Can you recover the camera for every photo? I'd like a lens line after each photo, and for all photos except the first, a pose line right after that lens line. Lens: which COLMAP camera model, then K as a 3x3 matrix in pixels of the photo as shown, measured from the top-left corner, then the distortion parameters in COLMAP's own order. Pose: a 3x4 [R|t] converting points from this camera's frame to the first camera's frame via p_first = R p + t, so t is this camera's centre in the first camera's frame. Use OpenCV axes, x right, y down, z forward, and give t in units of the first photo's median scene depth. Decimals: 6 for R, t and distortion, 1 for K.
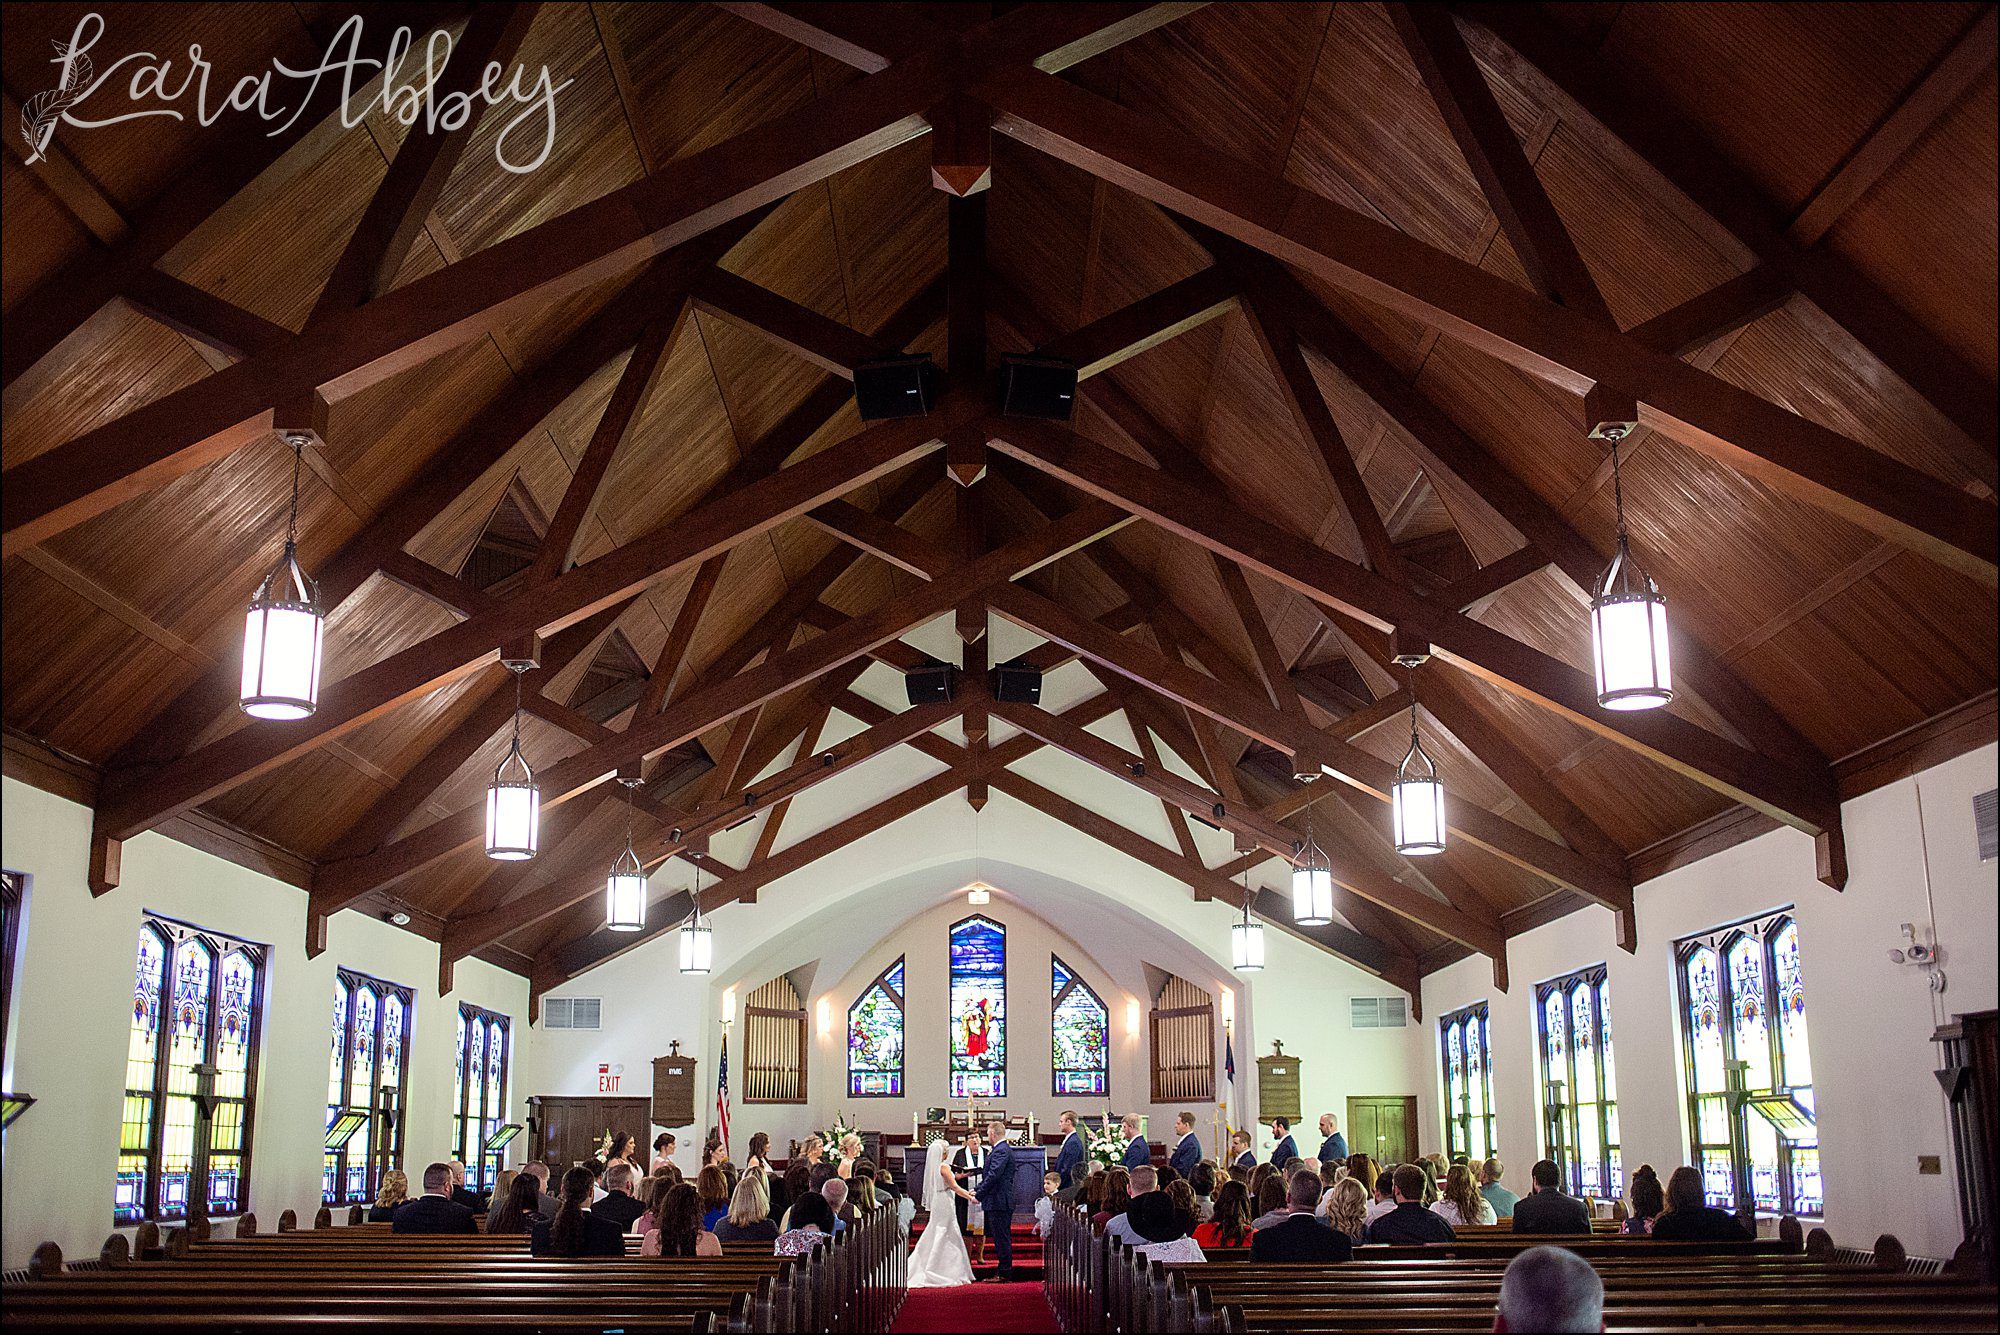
lens RADIAL K [[2041.4, 0, 1000.0], [0, 2041.4, 667.5], [0, 0, 1]] dist [-0.002824, 0.000674]
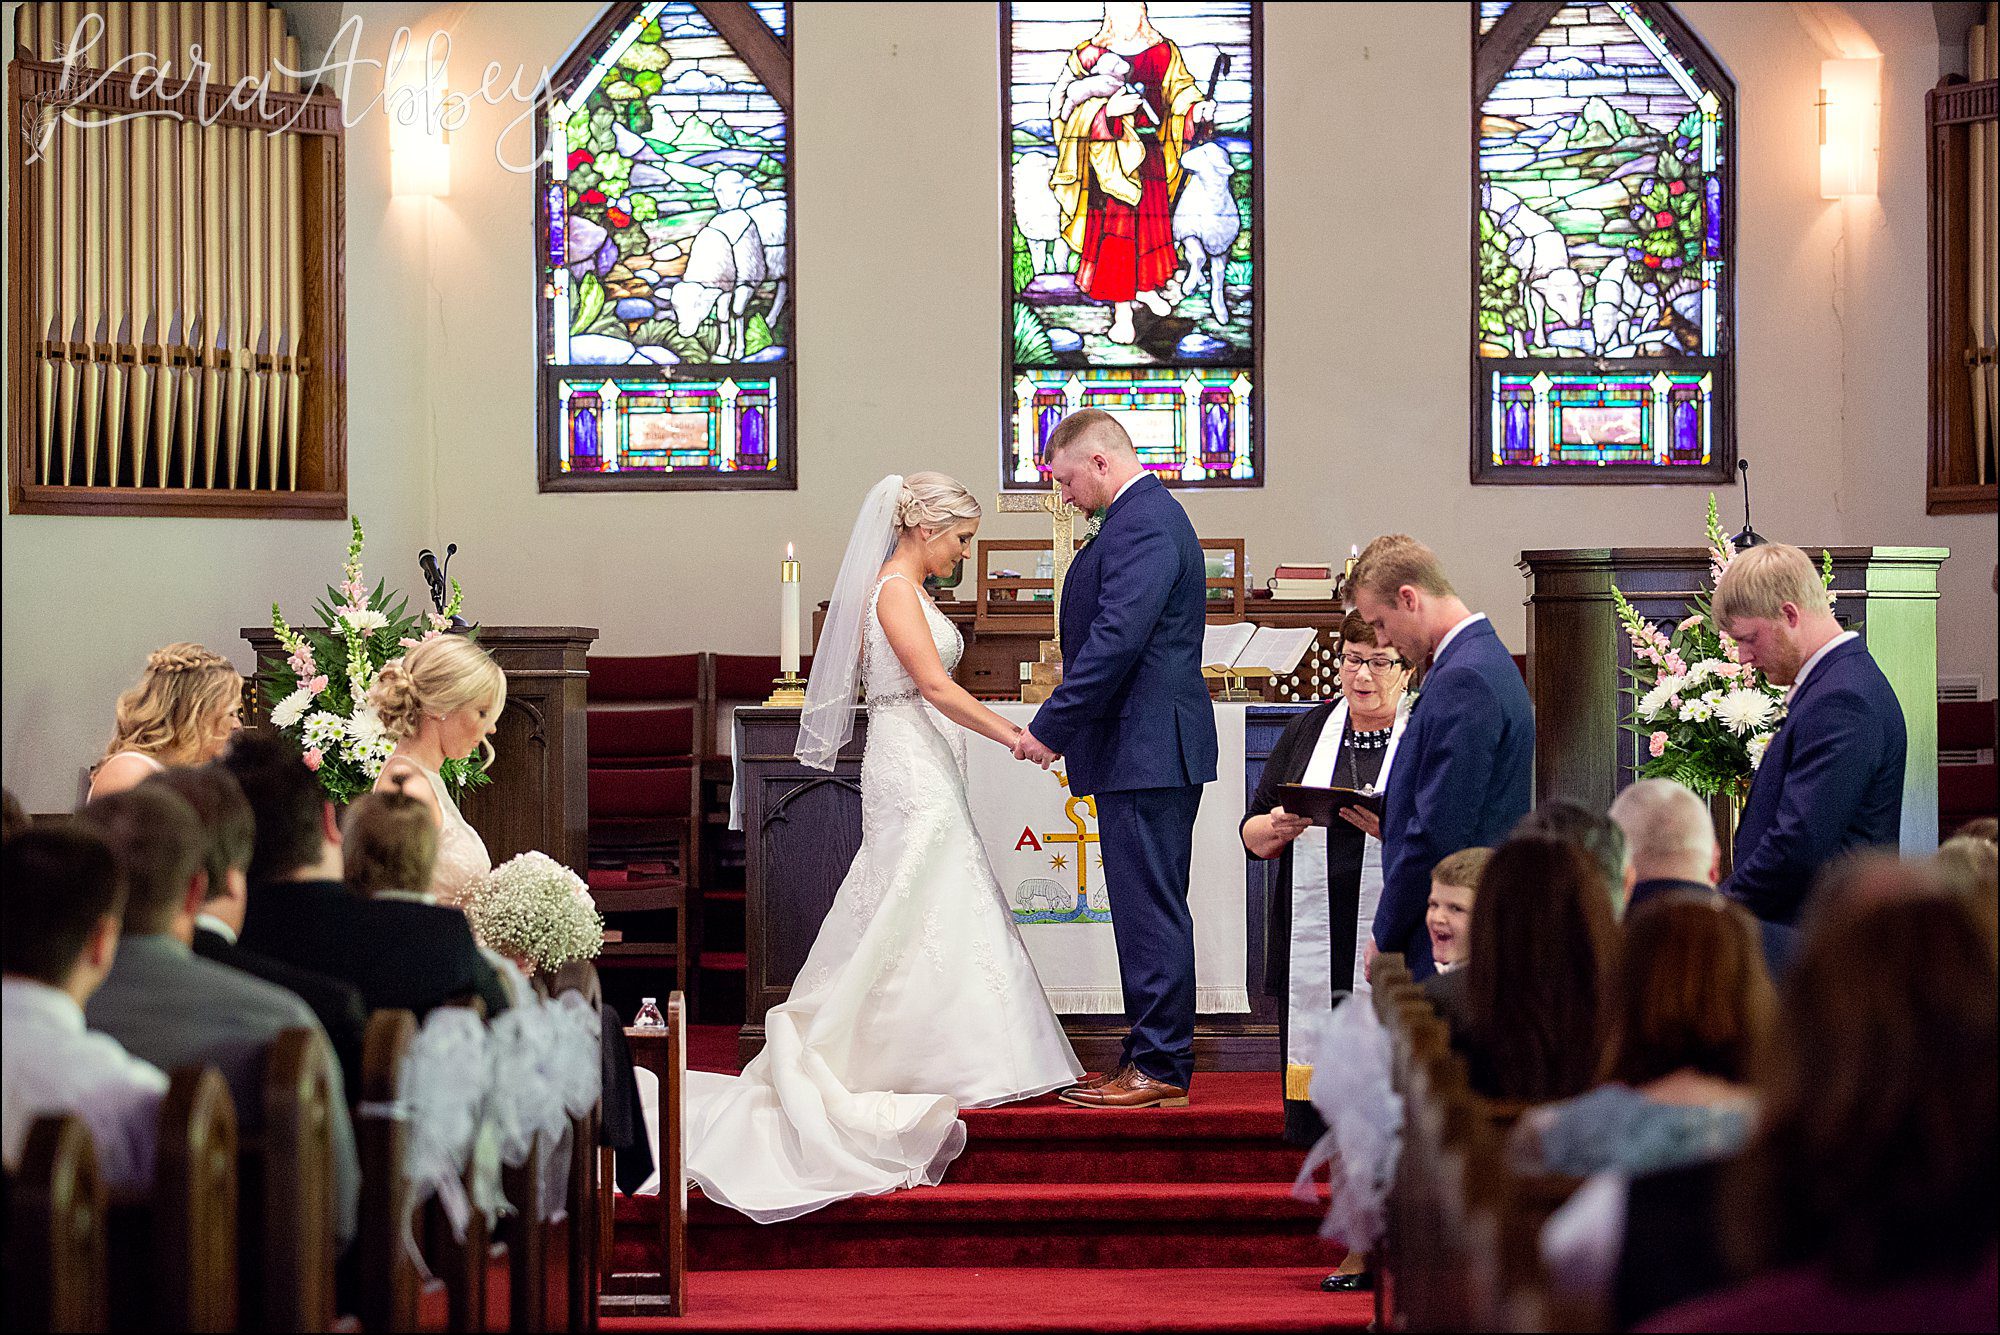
lens RADIAL K [[6673.2, 0, 1000.0], [0, 6673.2, 667.5], [0, 0, 1]] dist [0.001354, -0.536102]
pose [[0.998572, -0.000114, -0.053416, 0.013230], [0.011952, 0.975121, 0.221352, 0.070334], [0.052062, -0.221674, 0.973730, 0.296168]]
